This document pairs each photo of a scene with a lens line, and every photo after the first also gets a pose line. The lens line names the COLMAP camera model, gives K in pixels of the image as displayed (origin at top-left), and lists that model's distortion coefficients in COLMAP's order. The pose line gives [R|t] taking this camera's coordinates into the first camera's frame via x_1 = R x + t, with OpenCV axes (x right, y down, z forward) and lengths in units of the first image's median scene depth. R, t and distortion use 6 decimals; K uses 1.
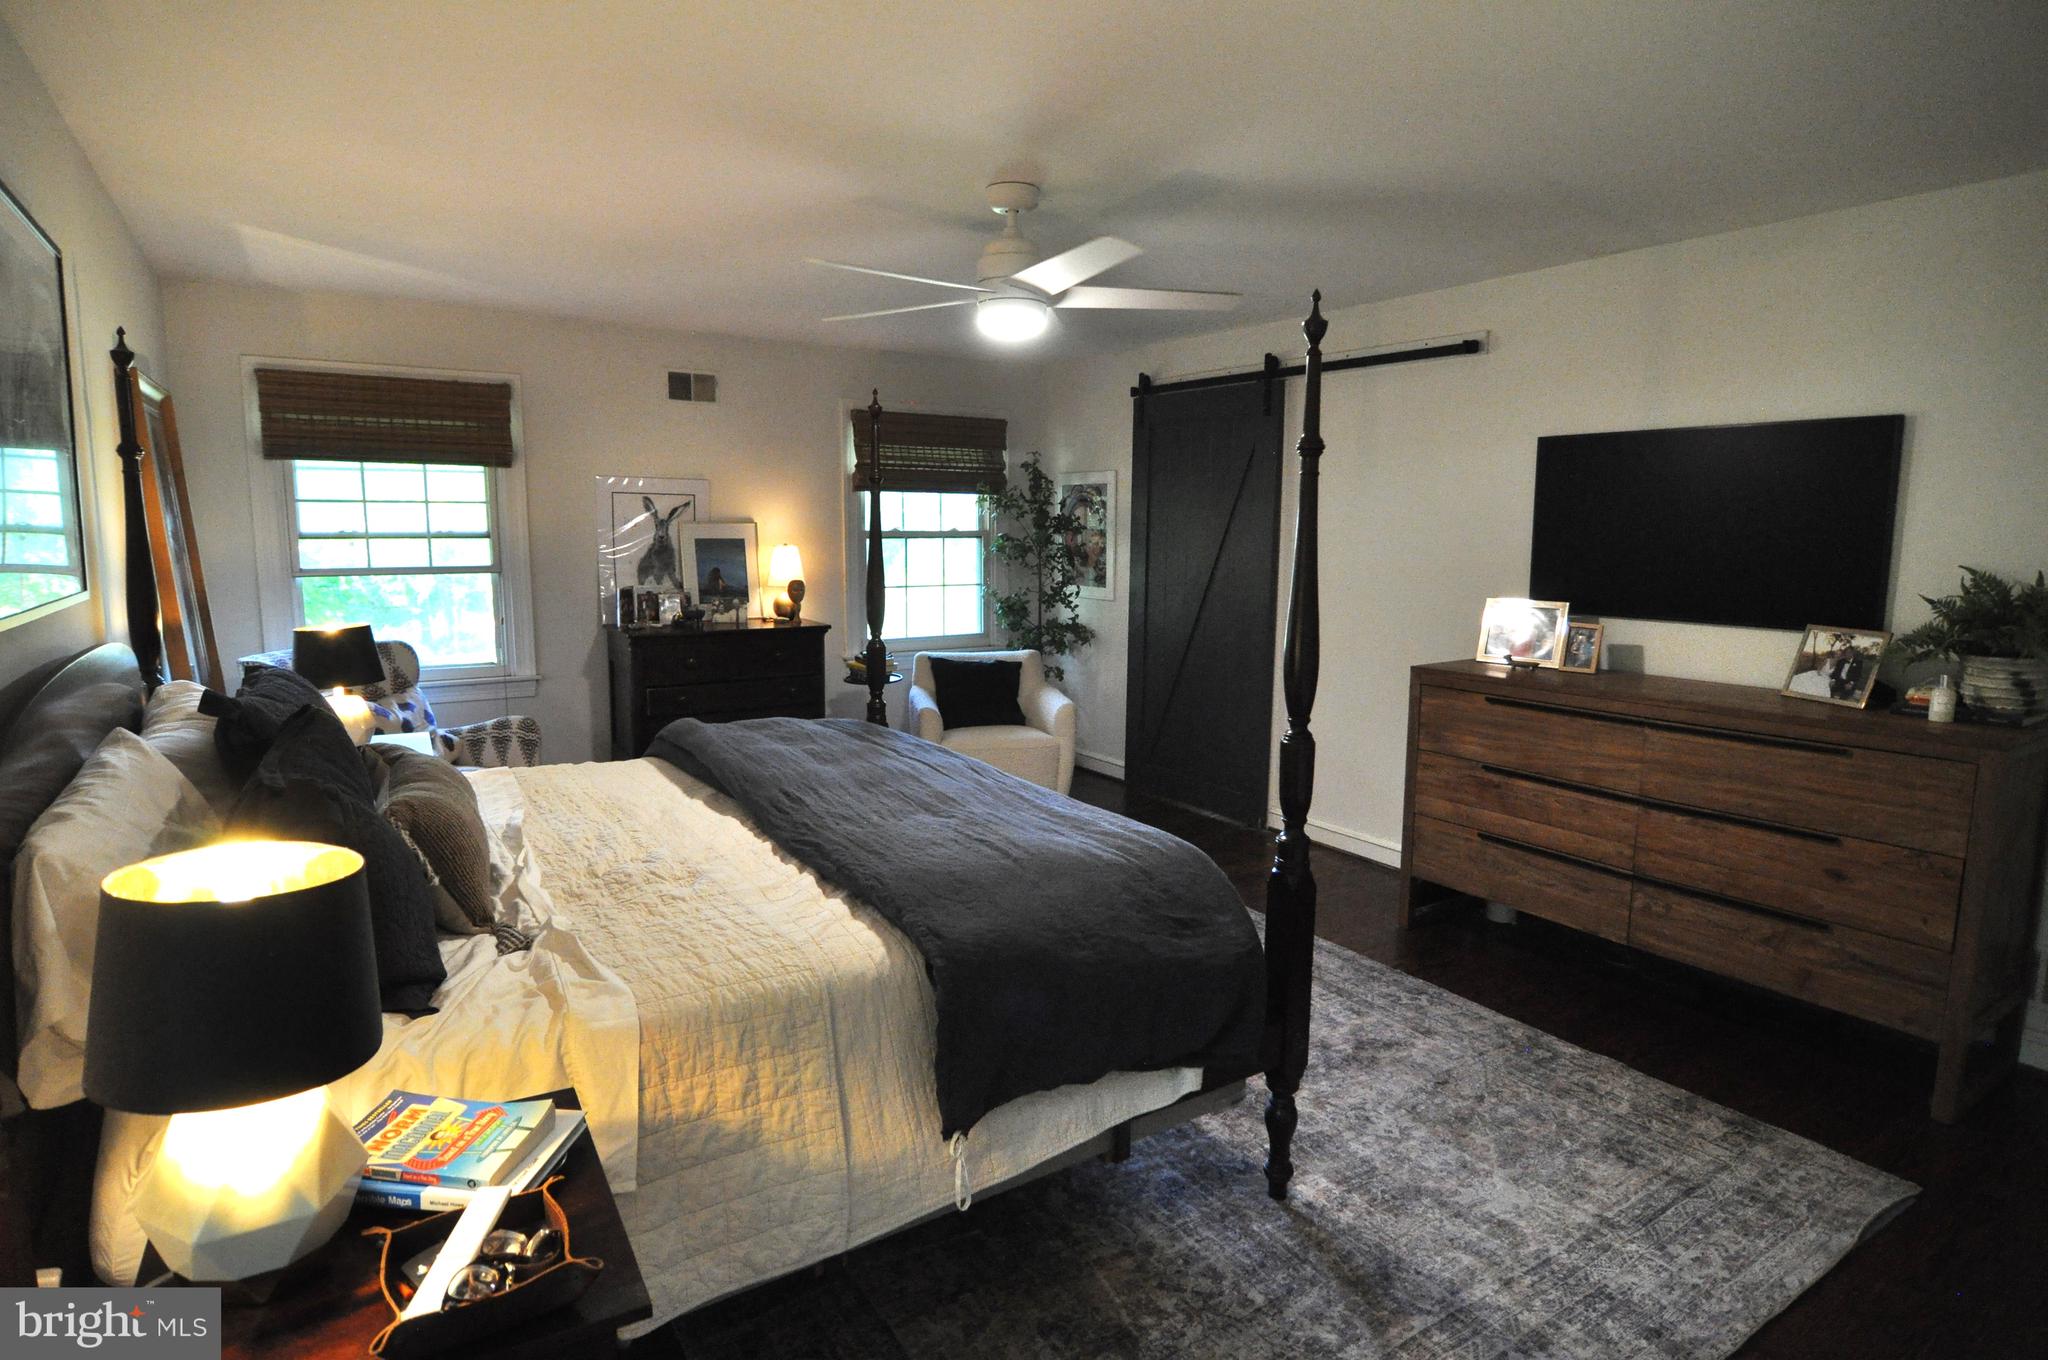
lens RADIAL K [[1093.6, 0, 1020.2], [0, 1093.6, 670.0], [0, 0, 1]] dist [-0.004460, -0.013822]
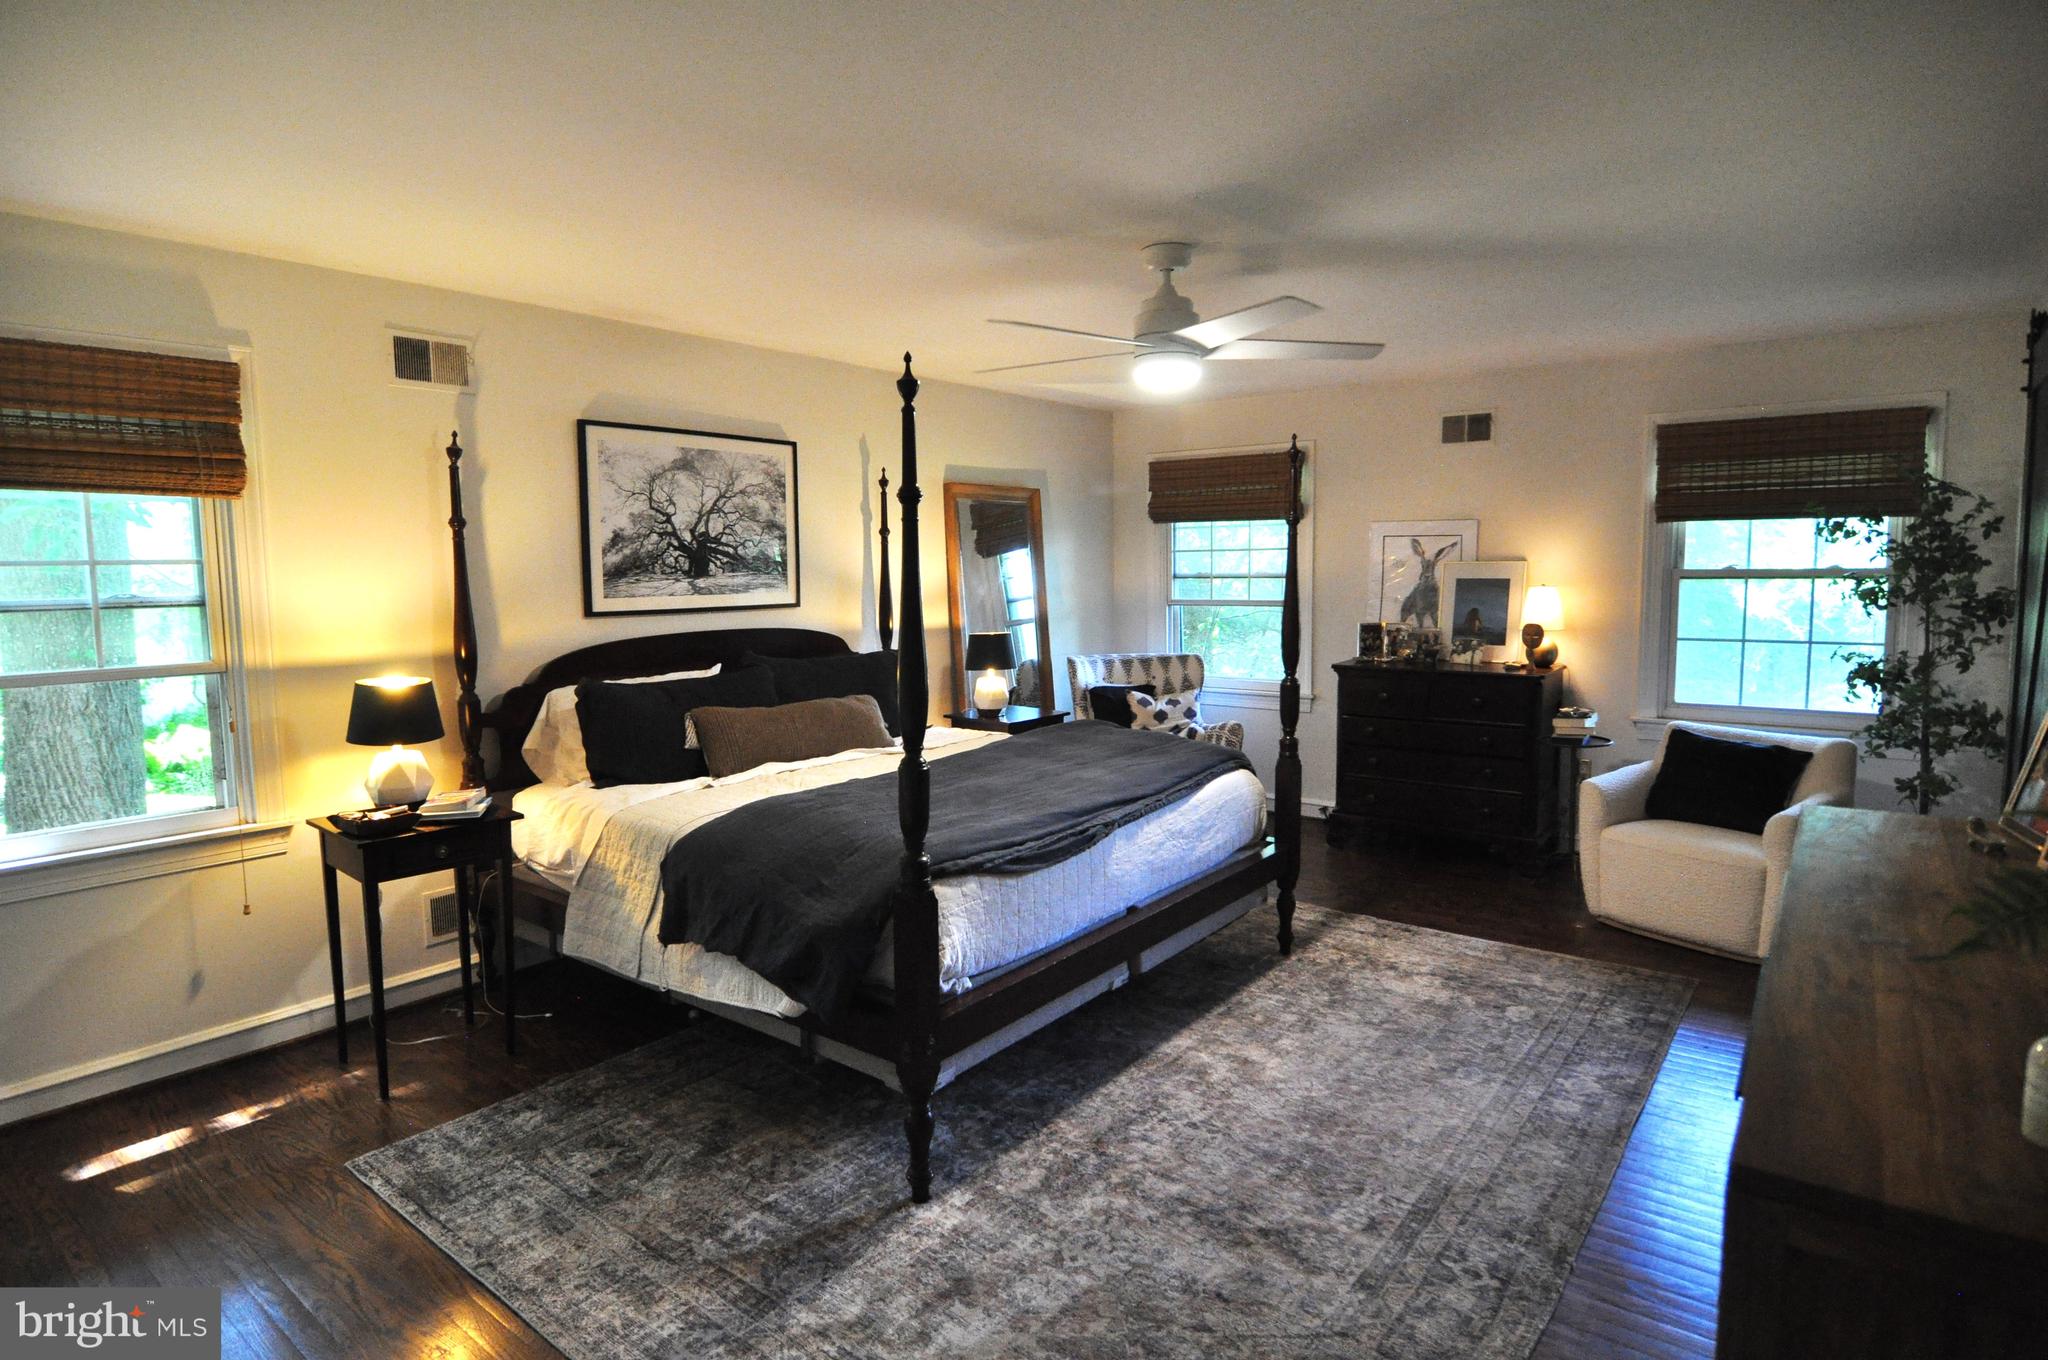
lens RADIAL K [[1093.6, 0, 1020.2], [0, 1093.6, 670.0], [0, 0, 1]] dist [-0.004460, -0.013822]
pose [[0.323031, 0.079587, -0.943036, 0.580617], [-0.112648, 0.992607, 0.045184, -0.040779], [0.939660, 0.091635, 0.329608, 0.330158]]
